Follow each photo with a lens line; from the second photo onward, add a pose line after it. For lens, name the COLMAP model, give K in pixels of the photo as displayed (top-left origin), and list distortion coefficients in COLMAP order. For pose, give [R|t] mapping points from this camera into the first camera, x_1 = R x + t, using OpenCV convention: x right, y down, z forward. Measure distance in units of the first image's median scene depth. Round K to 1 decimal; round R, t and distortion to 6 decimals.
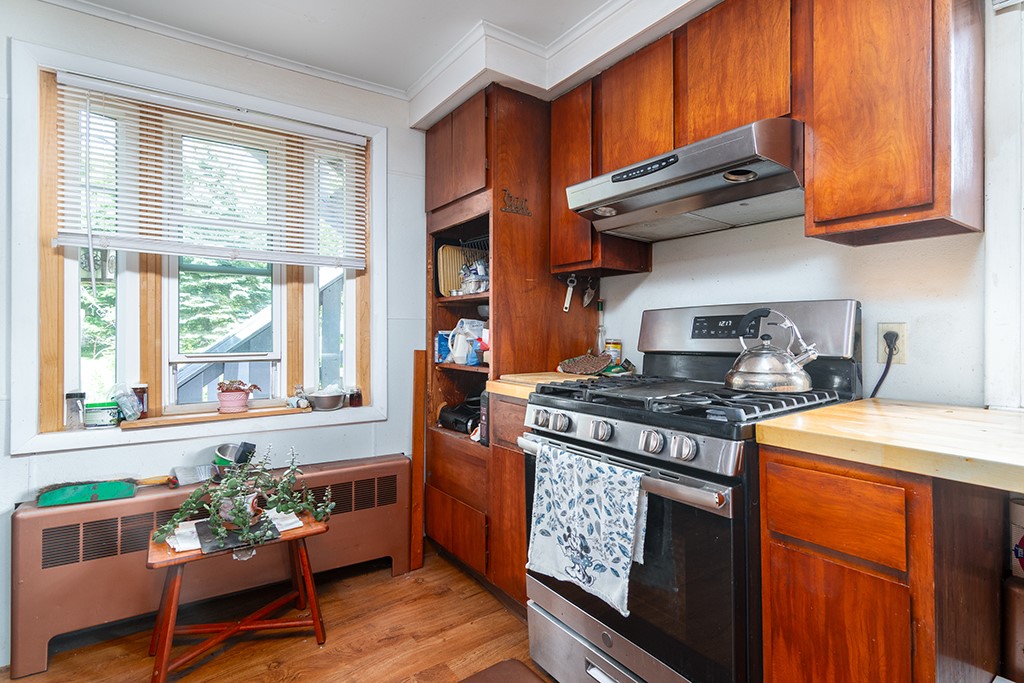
lens RADIAL K [[495.1, 0, 511.0], [0, 495.1, 334.1], [0, 0, 1]] dist [0.002359, -0.001819]
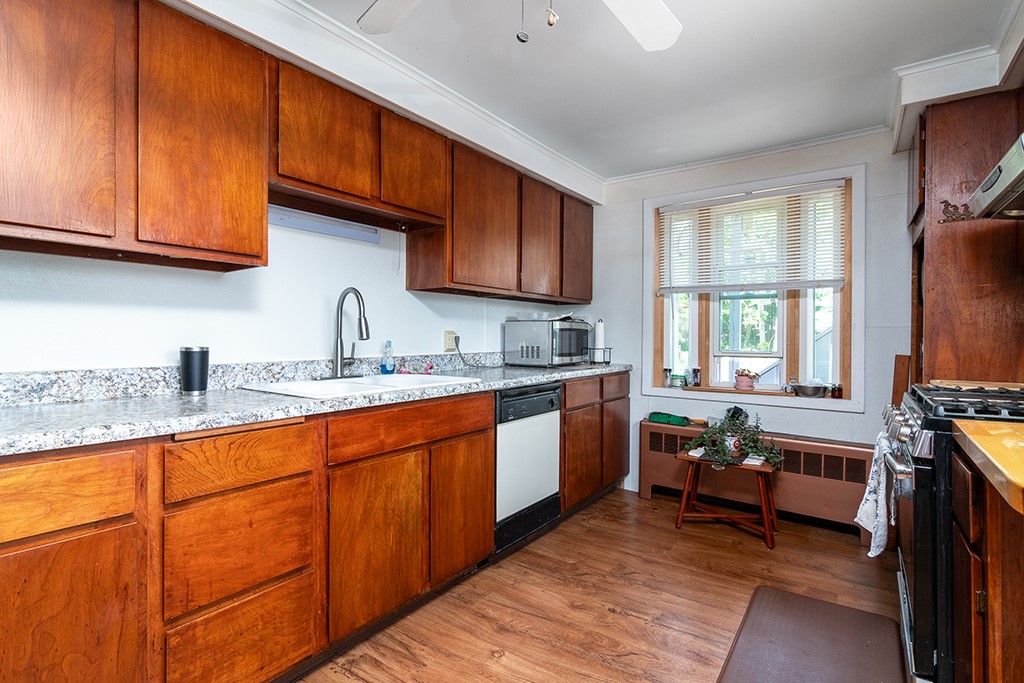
lens RADIAL K [[495.1, 0, 512.3], [0, 495.1, 337.6], [0, 0, 1]] dist [0.002359, -0.001819]
pose [[0.334854, 0.003467, -0.942264, 0.720624], [-0.004648, 0.999987, 0.002028, -0.004797], [0.942258, 0.003700, 0.334866, -0.218778]]
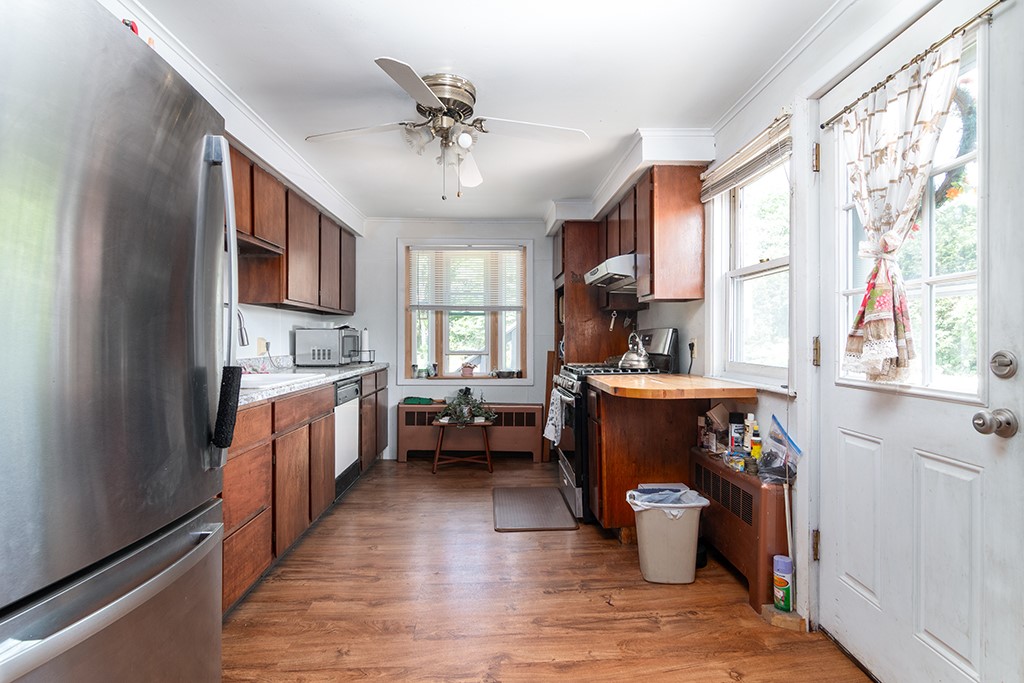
lens RADIAL K [[495.1, 0, 519.3], [0, 495.1, 339.3], [0, 0, 1]] dist [0.002359, -0.001819]
pose [[0.848052, -0.001637, -0.529911, 0.955868], [0.000313, 0.999997, -0.002589, -0.010694], [0.529913, 0.002030, 0.848049, -0.911136]]
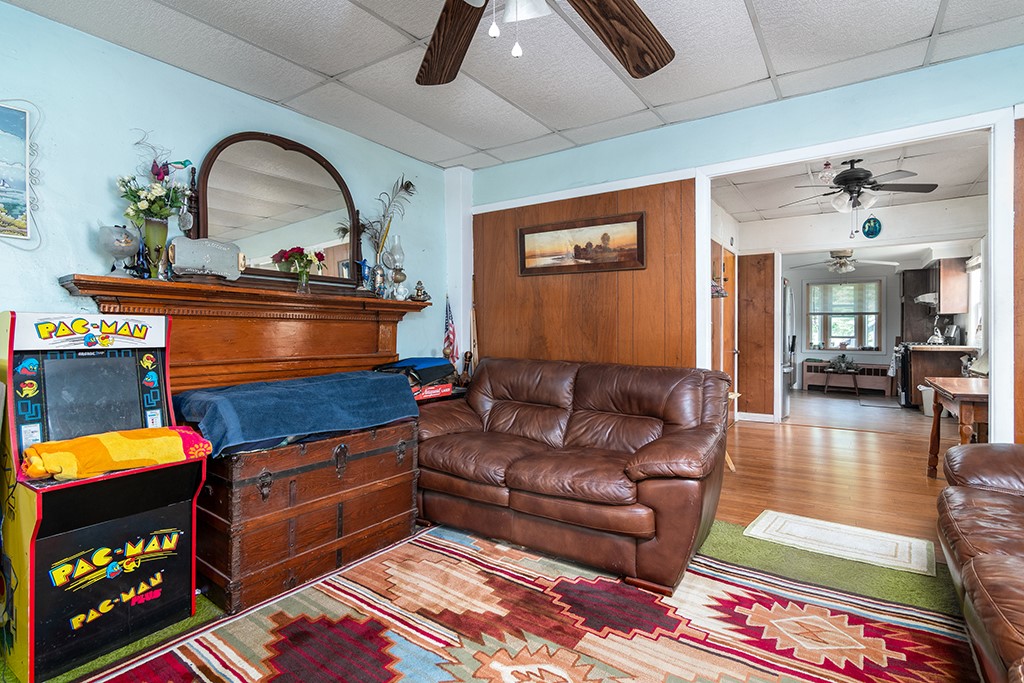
lens RADIAL K [[495.1, 0, 515.4], [0, 495.1, 332.9], [0, 0, 1]] dist [0.002359, -0.001819]
pose [[0.347924, 0.006935, -0.937497, 2.837754], [-0.002170, 0.999976, 0.006592, -0.013774], [0.937520, -0.000260, 0.347930, -3.629193]]
